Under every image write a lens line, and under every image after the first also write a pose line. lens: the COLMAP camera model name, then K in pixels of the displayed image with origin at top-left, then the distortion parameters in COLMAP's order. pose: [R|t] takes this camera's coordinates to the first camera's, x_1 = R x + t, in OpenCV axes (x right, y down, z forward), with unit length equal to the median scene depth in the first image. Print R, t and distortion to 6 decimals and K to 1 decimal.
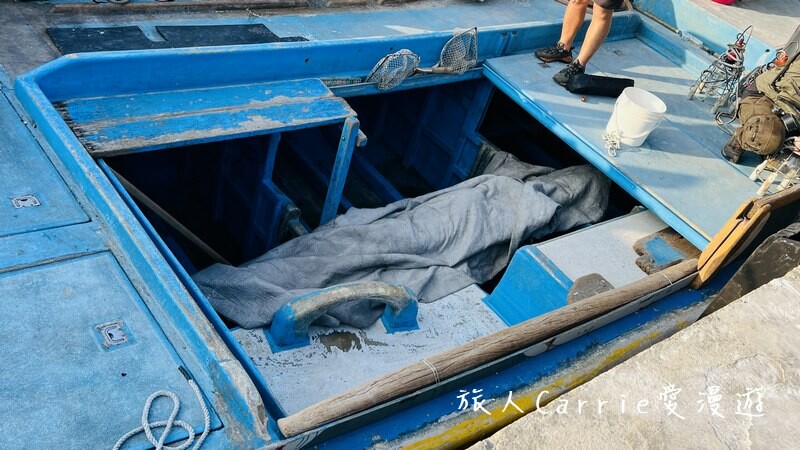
lens RADIAL K [[717.4, 0, 400.0], [0, 717.4, 225.0], [0, 0, 1]] dist [0.013510, 0.010041]
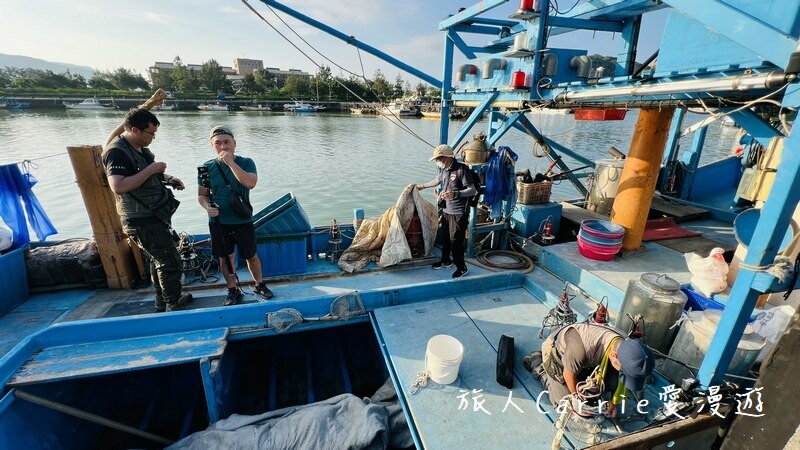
lens RADIAL K [[324.1, 0, 400.0], [0, 324.1, 225.0], [0, 0, 1]] dist [0.000745, 0.000097]
pose [[0.888677, -0.105747, -0.446174, 0.811243], [-0.073266, 0.927795, -0.365825, -0.231719], [0.452643, 0.357789, 0.816762, 0.599861]]
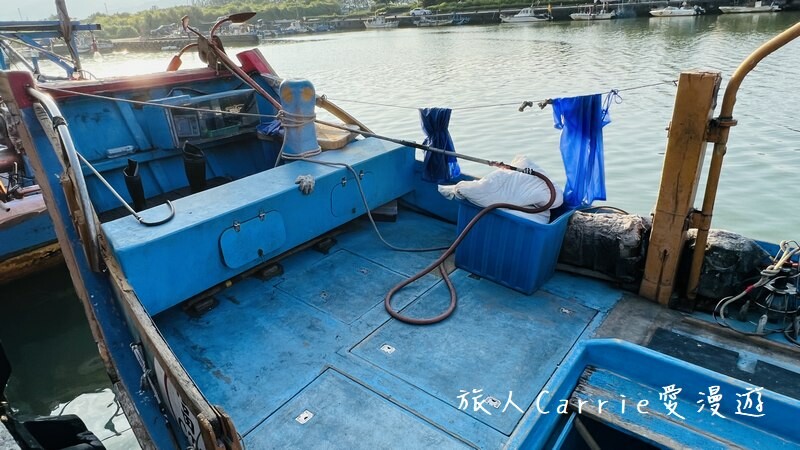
lens RADIAL K [[514.0, 0, 400.0], [0, 514.0, 225.0], [0, 0, 1]] dist [0.008390, 0.000893]
pose [[0.218030, 0.093306, -0.971472, 0.359964], [-0.533323, 0.845034, -0.038533, -0.163159], [0.817331, 0.526509, 0.234005, 0.333127]]
